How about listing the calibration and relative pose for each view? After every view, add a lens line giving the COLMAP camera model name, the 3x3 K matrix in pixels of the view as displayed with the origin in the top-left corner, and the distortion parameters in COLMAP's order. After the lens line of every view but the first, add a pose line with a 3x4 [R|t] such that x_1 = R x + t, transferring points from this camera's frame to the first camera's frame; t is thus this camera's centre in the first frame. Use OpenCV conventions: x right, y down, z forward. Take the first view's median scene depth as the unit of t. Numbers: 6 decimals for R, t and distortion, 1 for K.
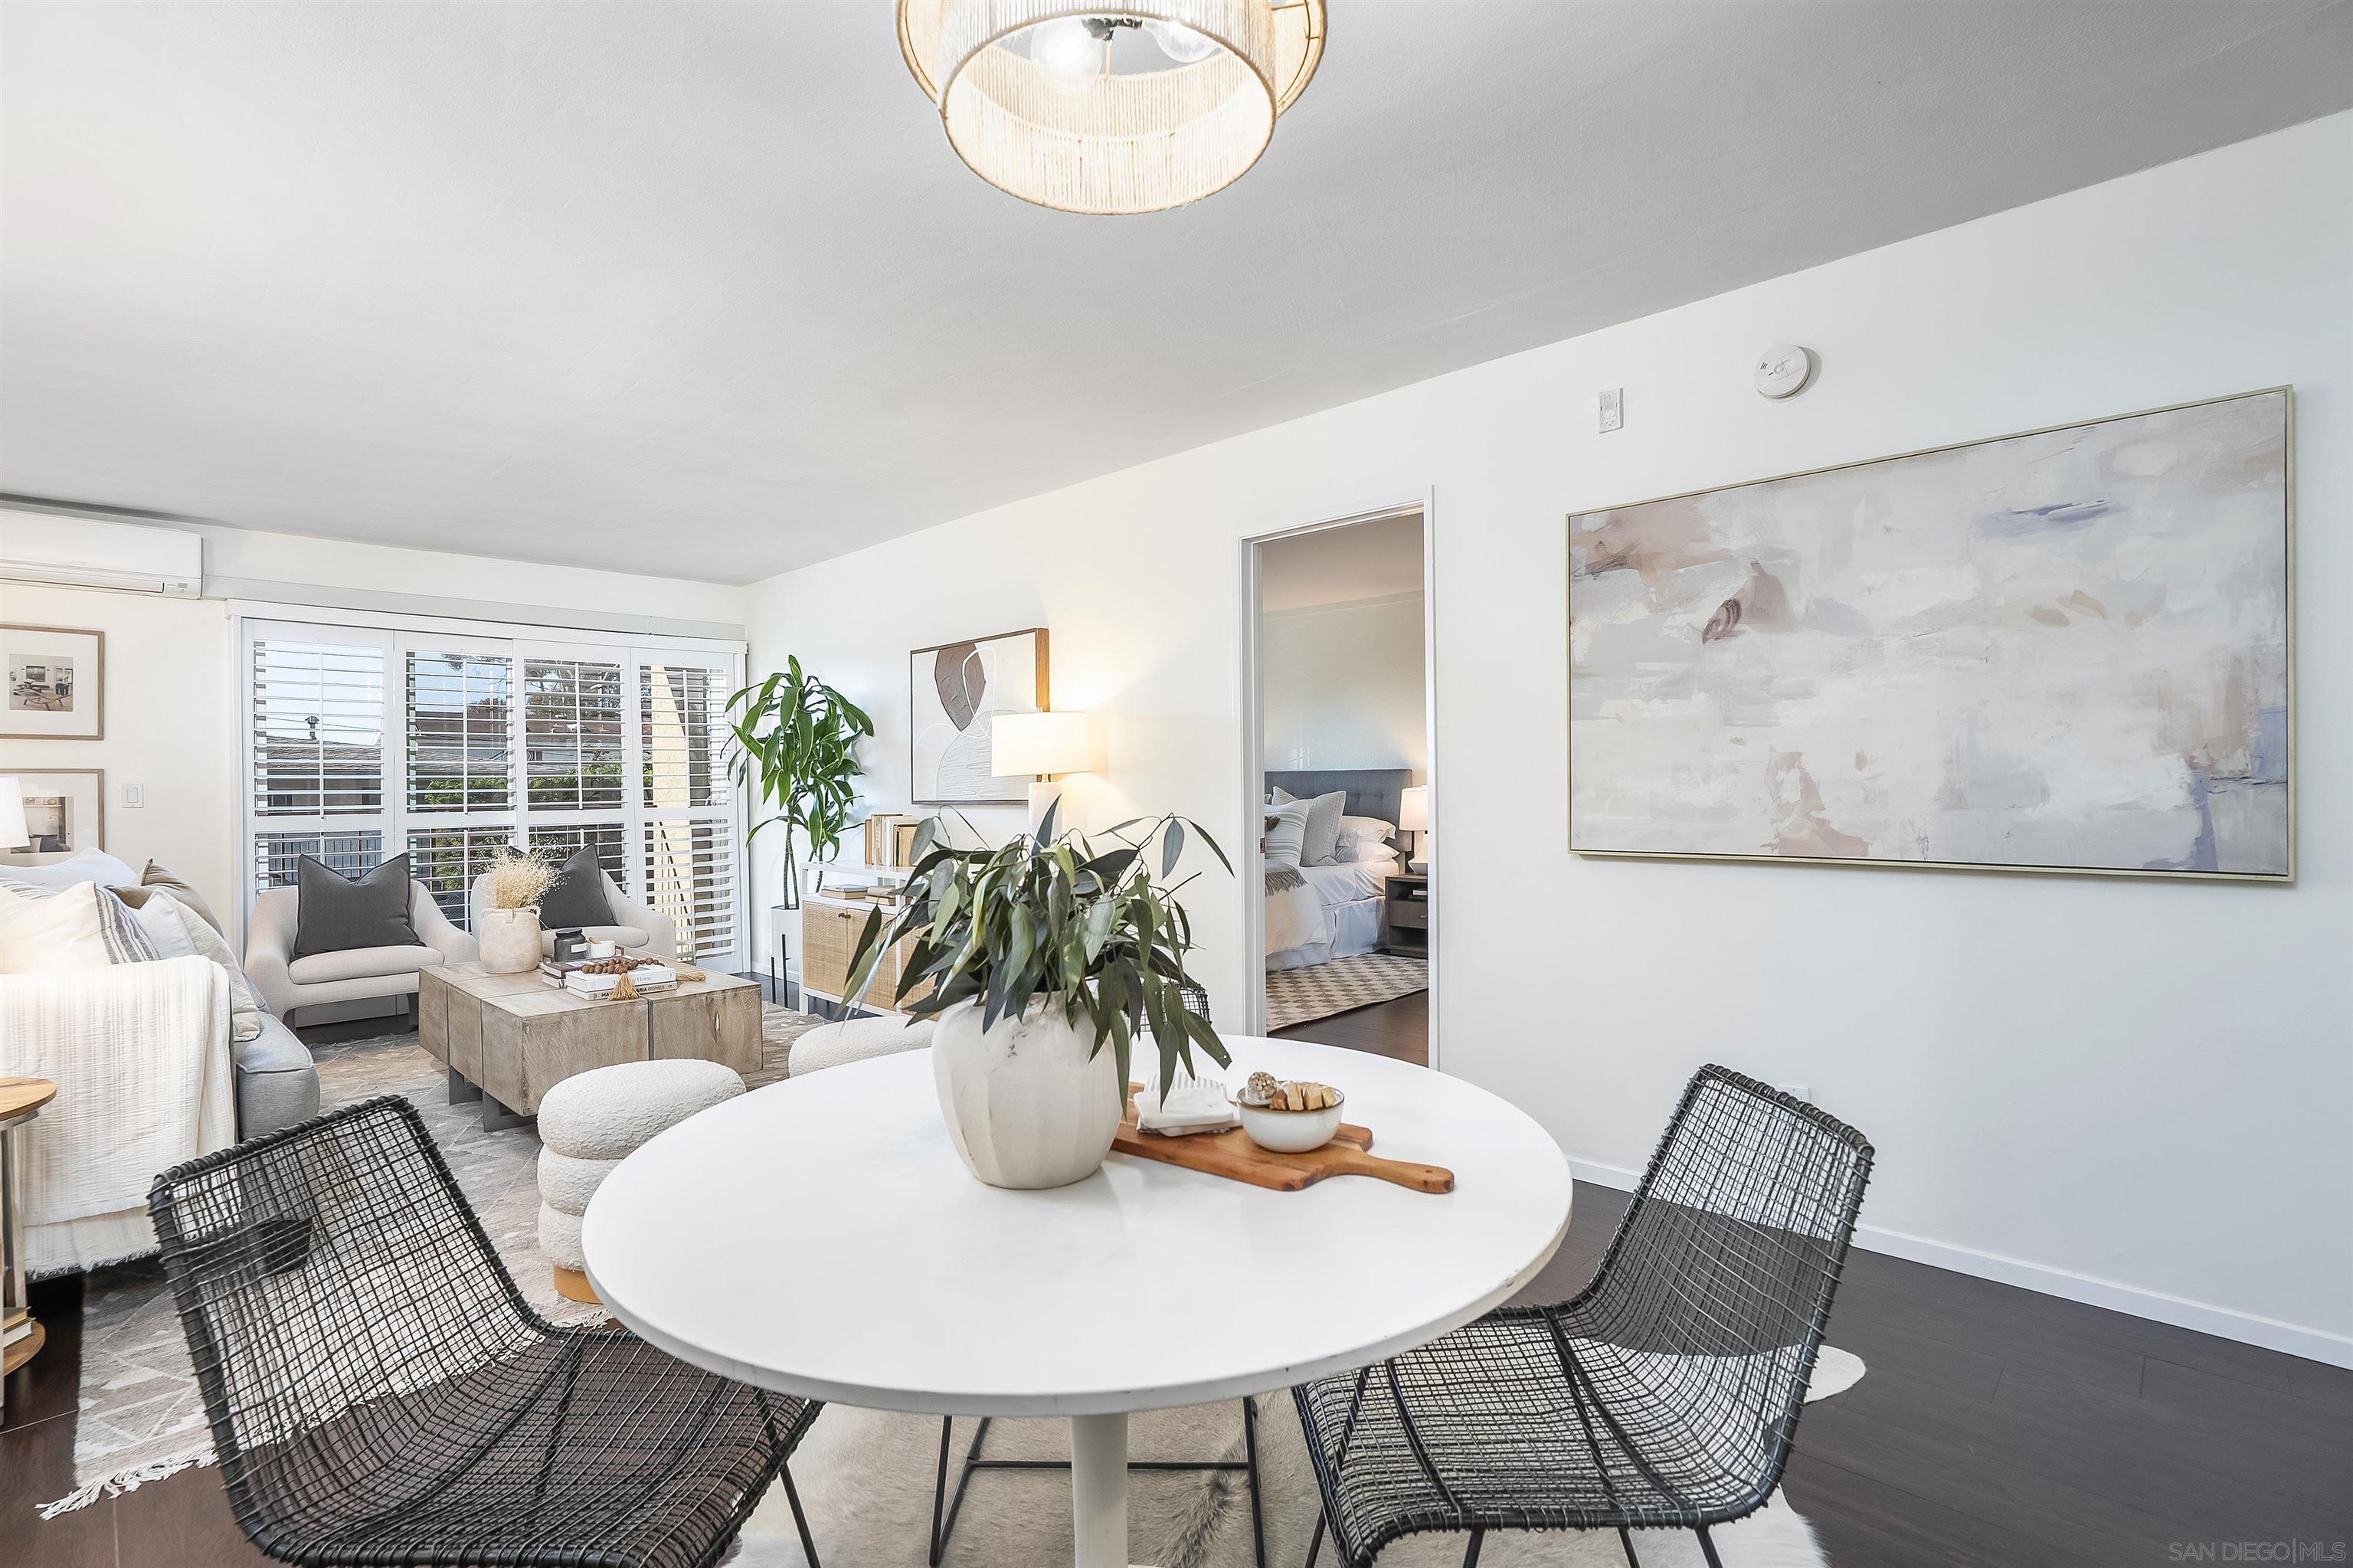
lens RADIAL K [[1085.9, 0, 1183.7], [0, 1085.9, 793.9], [0, 0, 1]] dist [-0.036436, 0.013336]
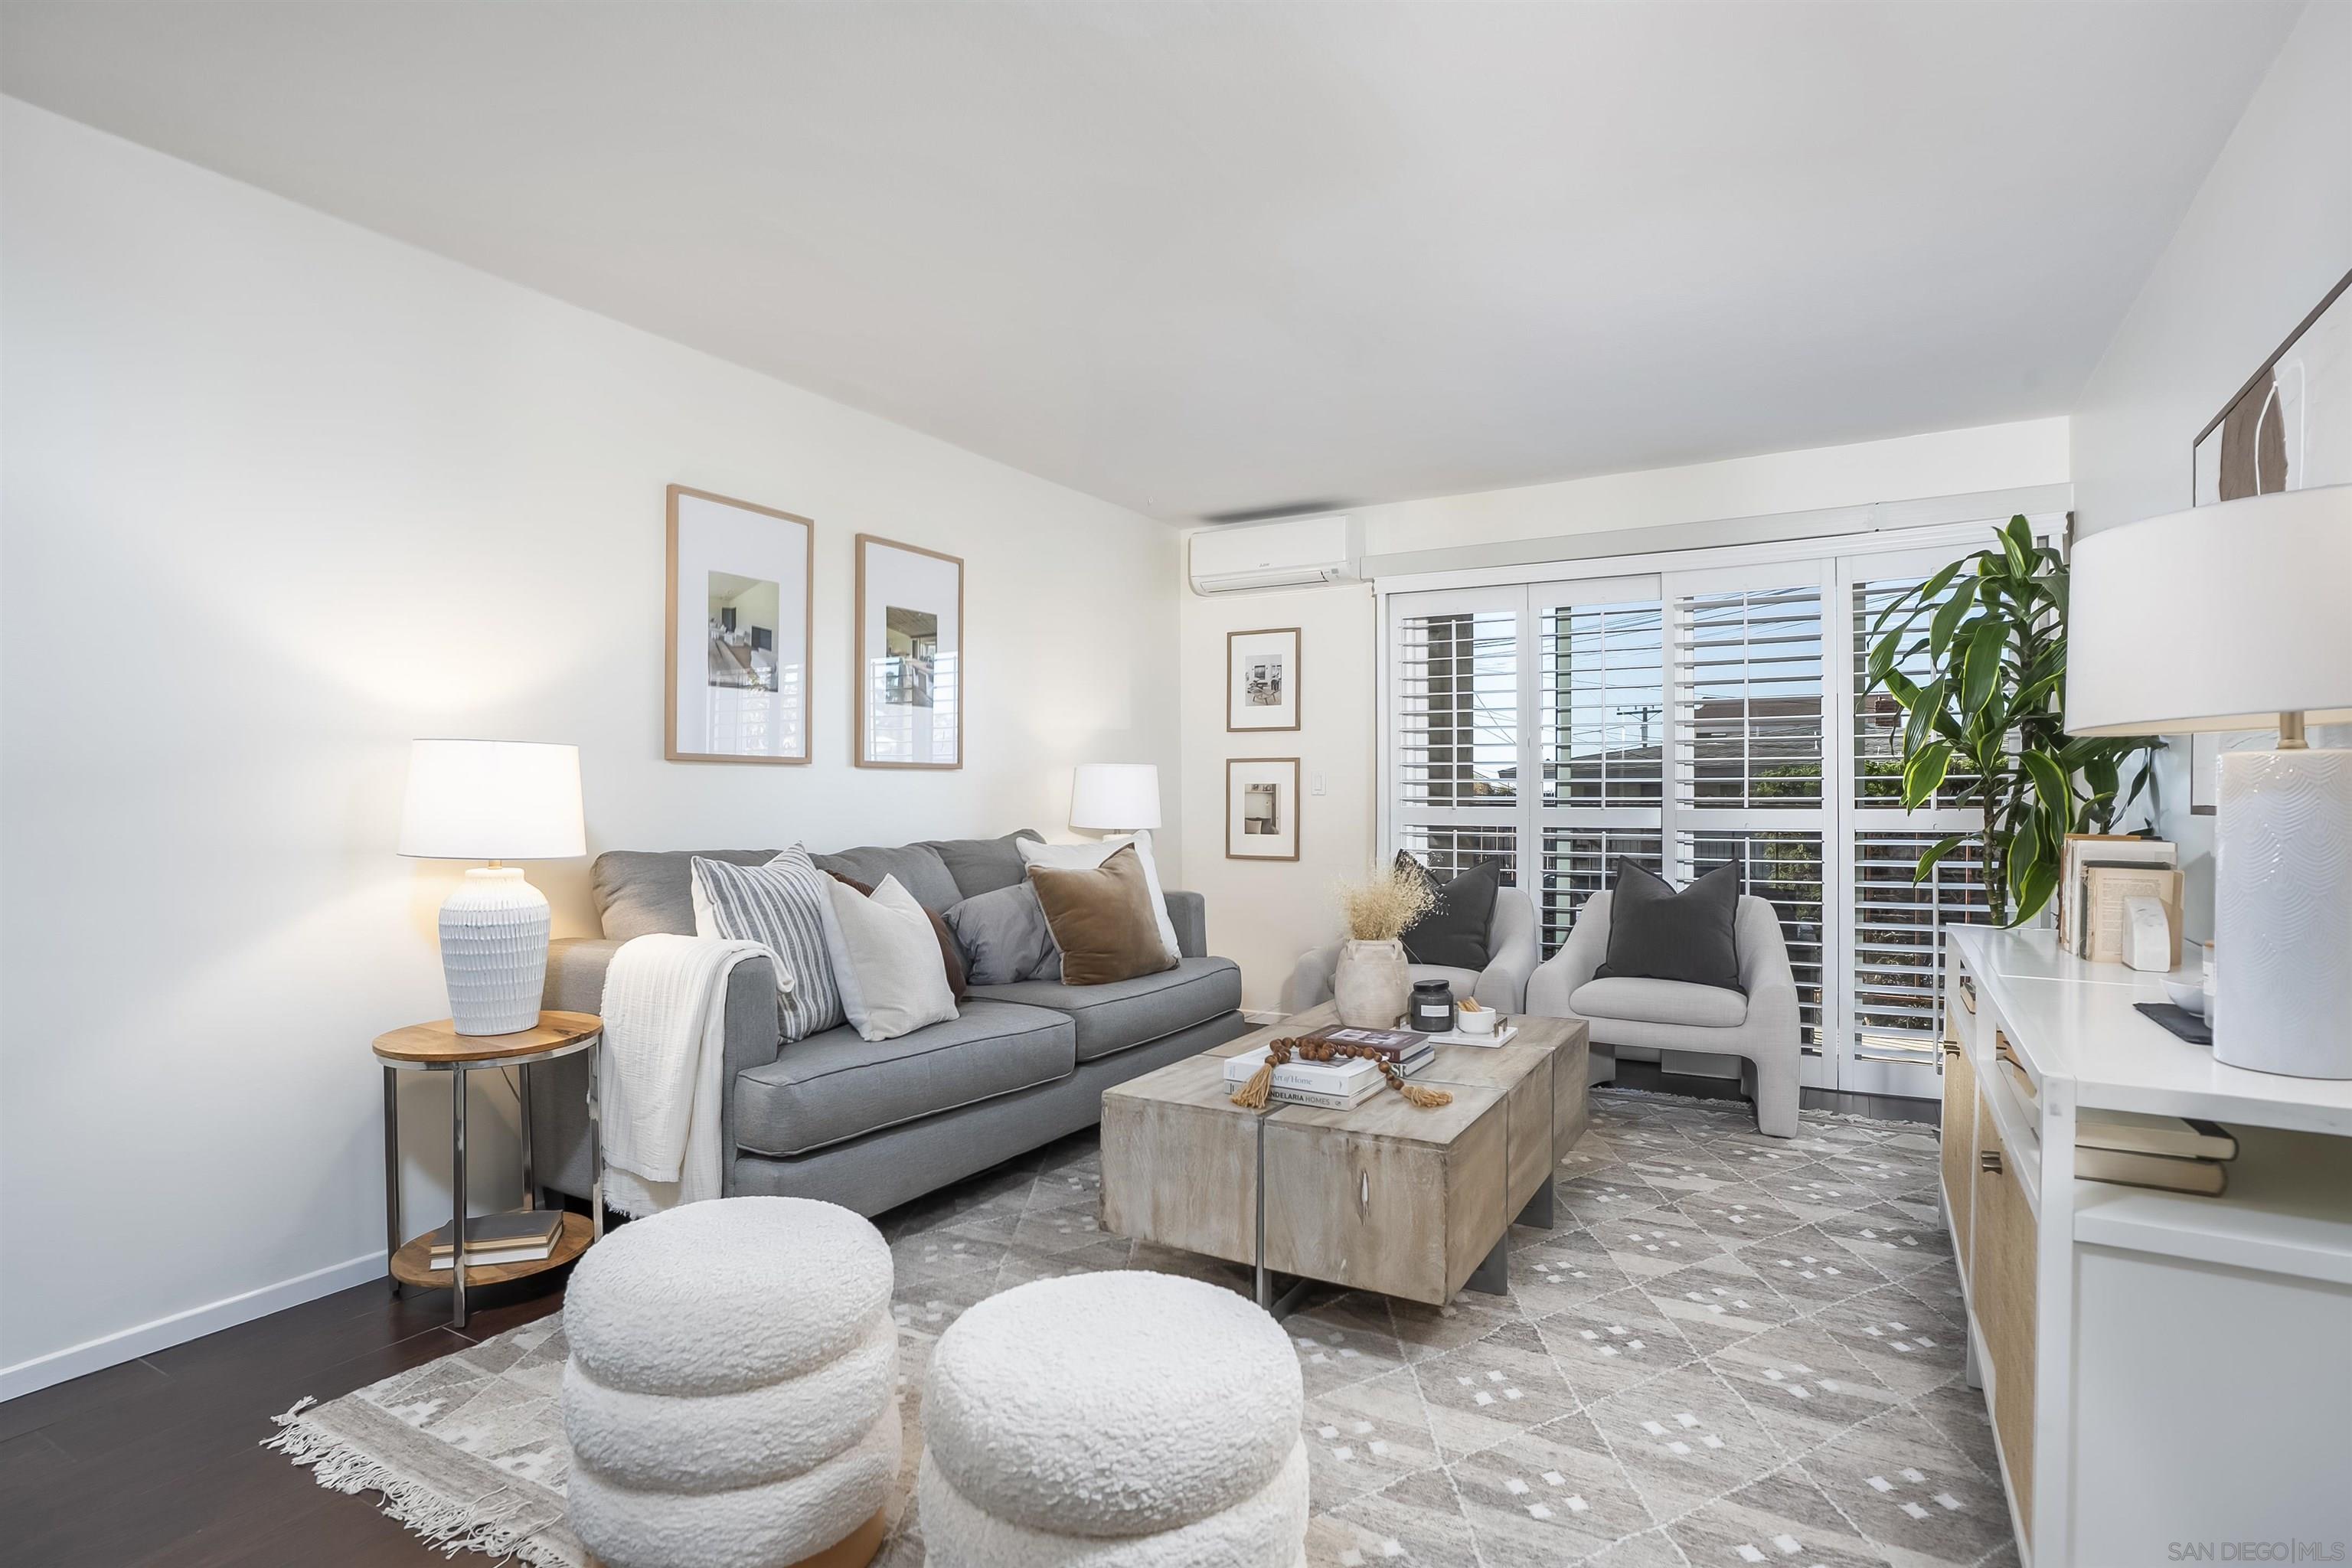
lens RADIAL K [[1194.3, 0, 1147.3], [0, 1194.3, 823.8], [0, 0, 1]] dist [-0.040191, -0.000050]
pose [[0.221019, 0.033114, -0.974707, 0.094195], [-0.008737, 0.999451, 0.031973, 0.004605], [0.975230, 0.001449, 0.221187, 0.551174]]
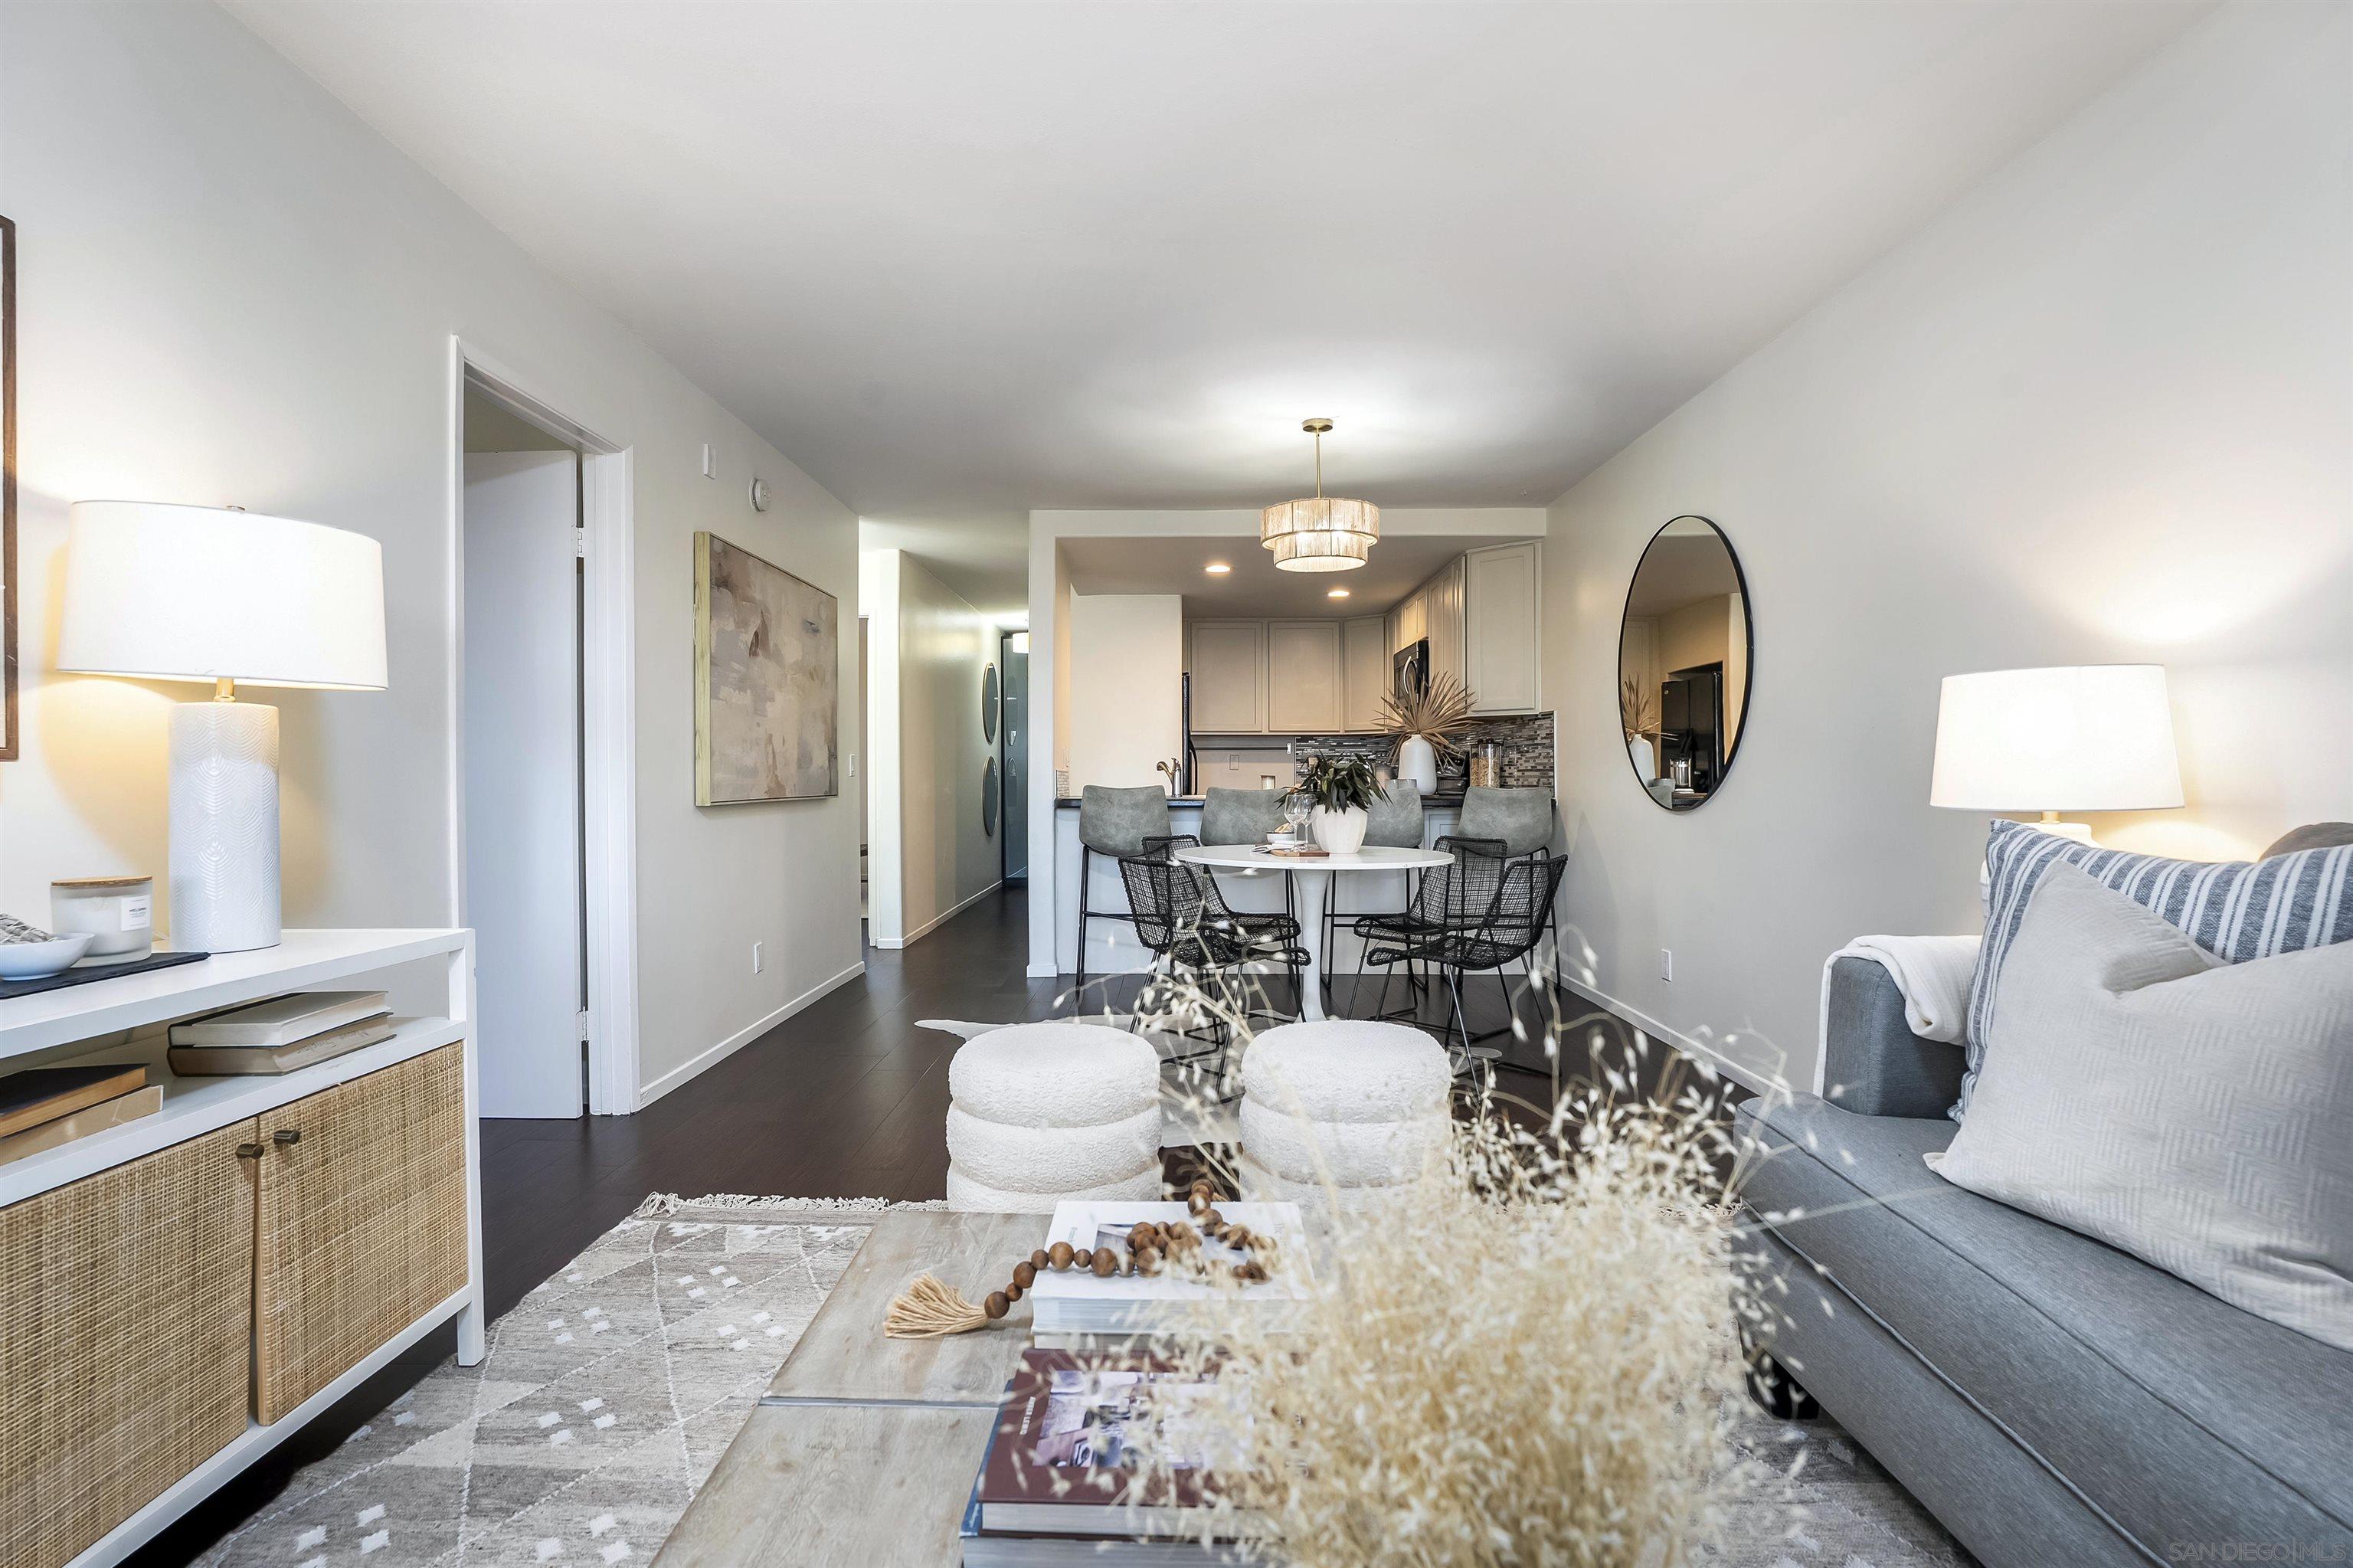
lens RADIAL K [[1116.2, 0, 1166.5], [0, 1116.2, 774.5], [0, 0, 1]] dist [-0.025511, -0.000607]
pose [[-0.679370, 0.011731, 0.733702, -0.560259], [0.018852, 0.999821, 0.001471, 0.018516], [-0.733554, 0.014831, -0.679470, 0.893692]]
